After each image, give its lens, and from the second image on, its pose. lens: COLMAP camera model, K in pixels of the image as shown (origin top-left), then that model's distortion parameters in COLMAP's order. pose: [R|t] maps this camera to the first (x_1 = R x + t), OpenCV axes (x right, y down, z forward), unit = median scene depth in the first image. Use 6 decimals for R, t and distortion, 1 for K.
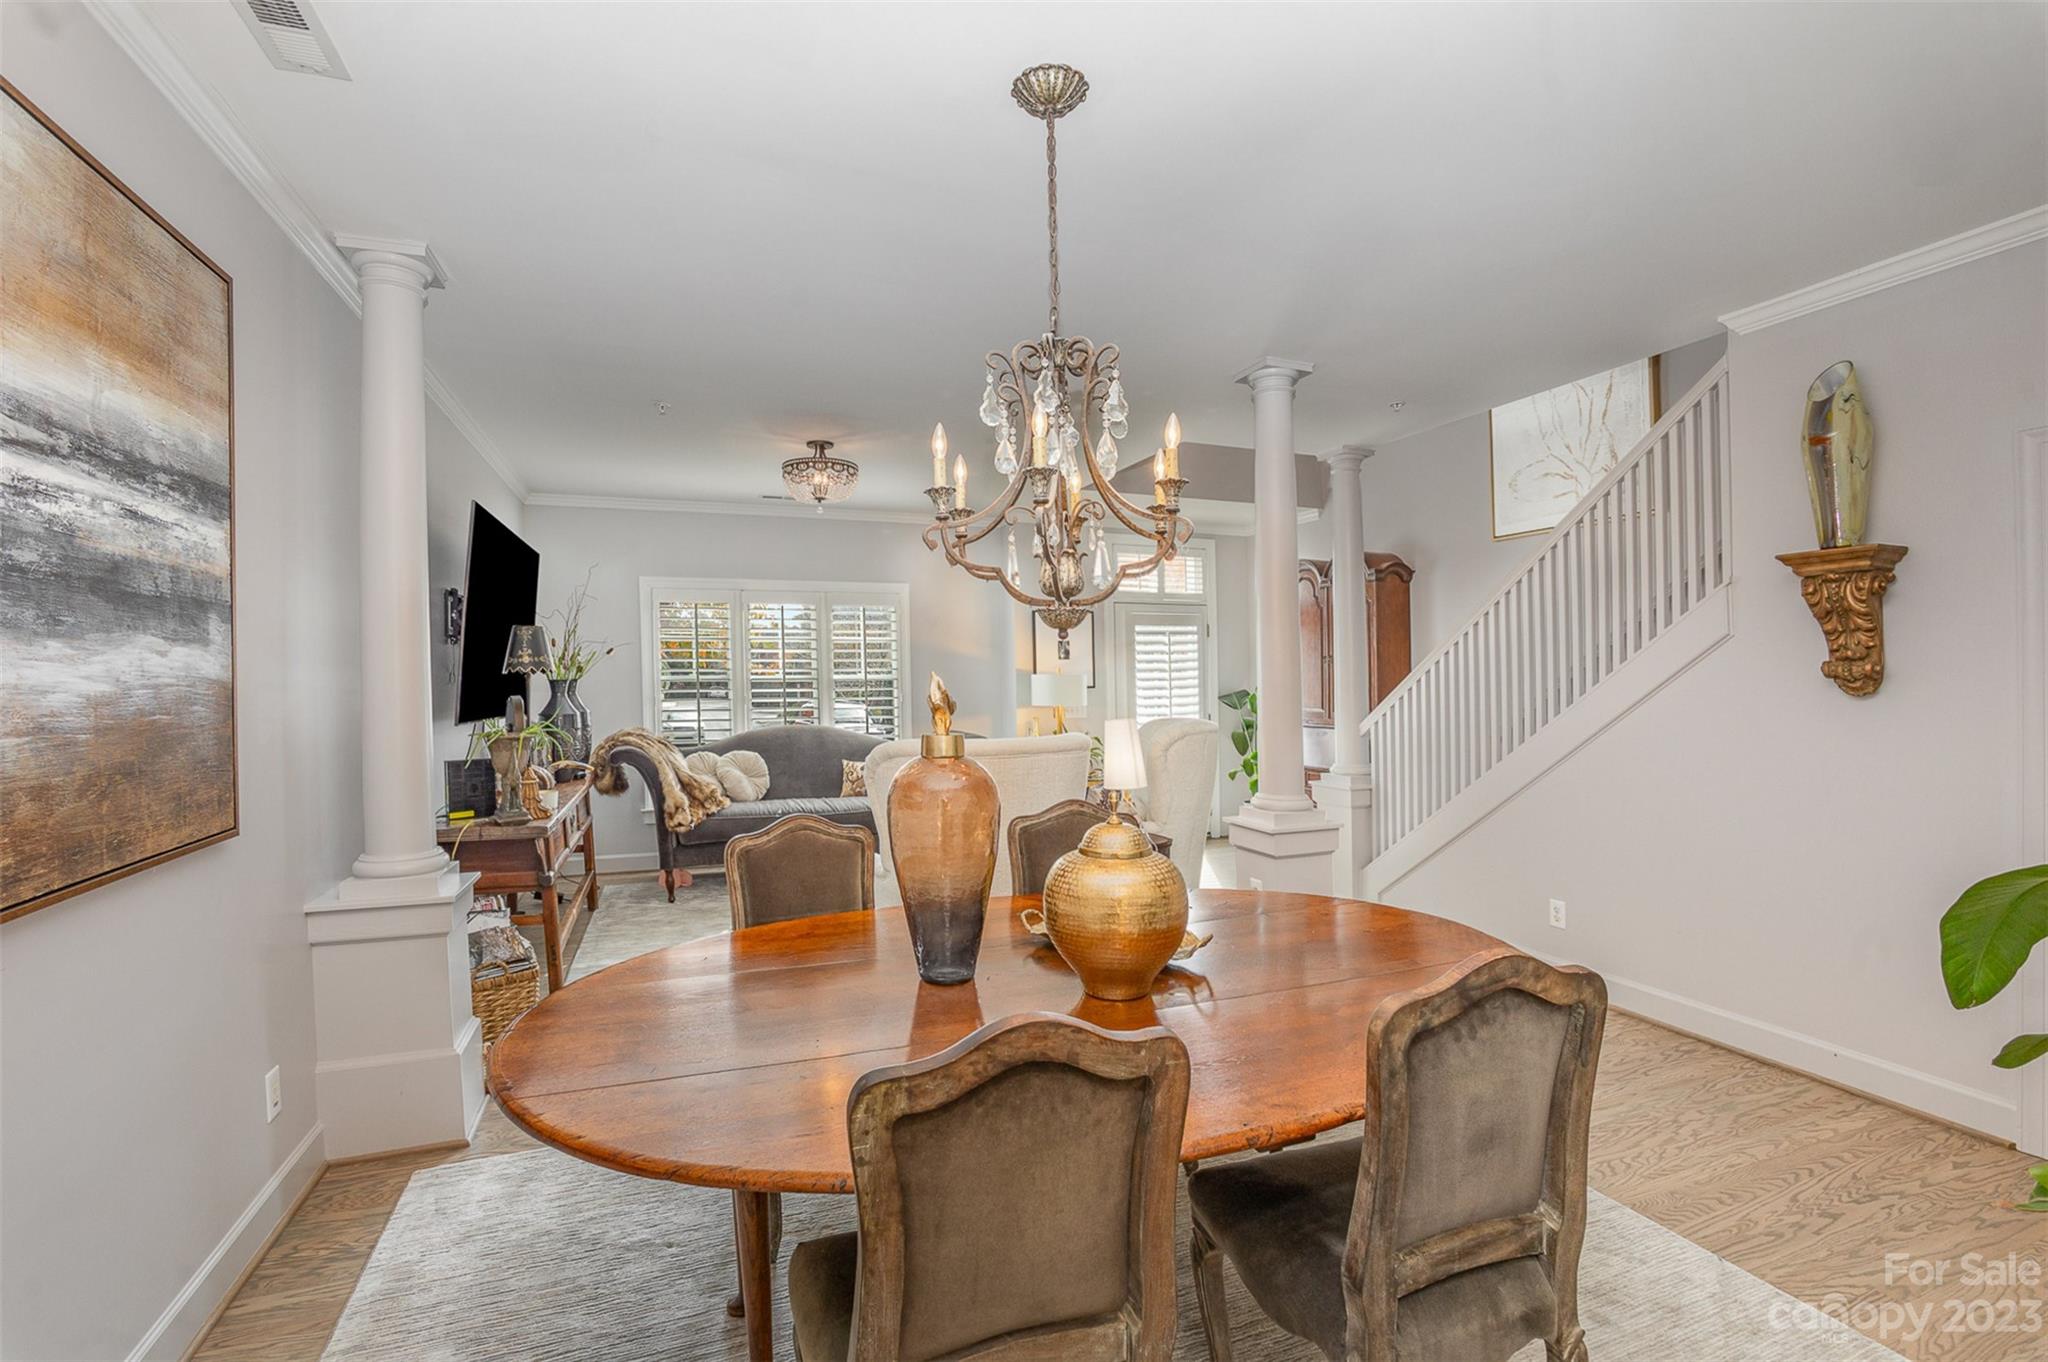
lens RADIAL K [[909.4, 0, 1025.8], [0, 909.4, 674.4], [0, 0, 1]] dist [-0.011699, 0.001710]
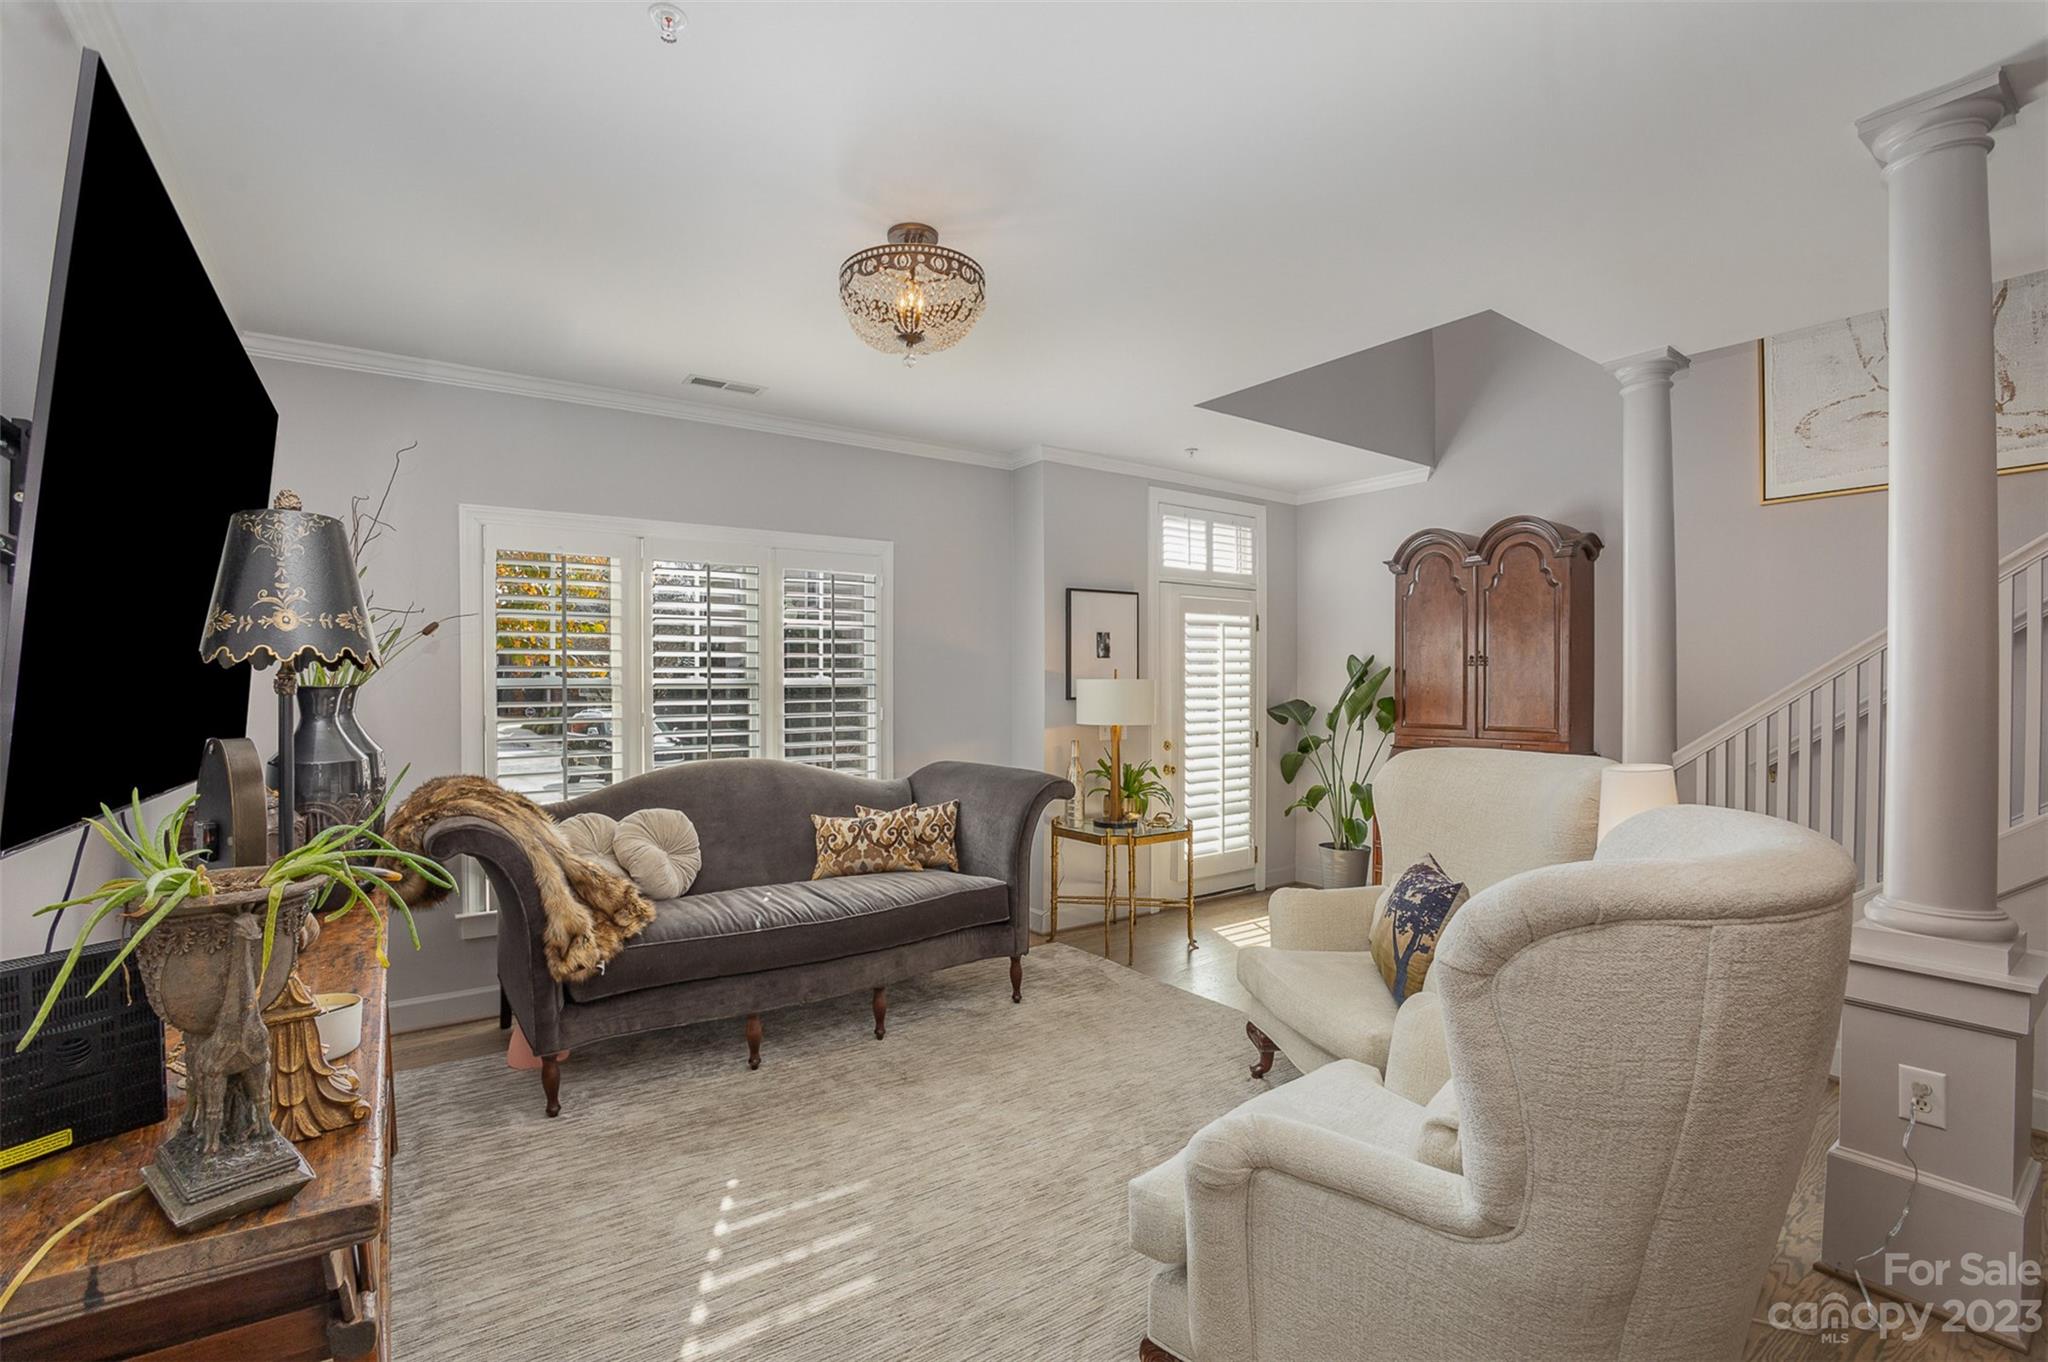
lens RADIAL K [[909.4, 0, 1014.2], [0, 909.4, 682.8], [0, 0, 1]] dist [-0.011699, 0.001710]
pose [[0.971988, 0.002438, 0.235019, -0.250802], [-0.002981, 0.999994, 0.001955, 0.002104], [-0.235013, -0.002600, 0.971989, 0.424902]]
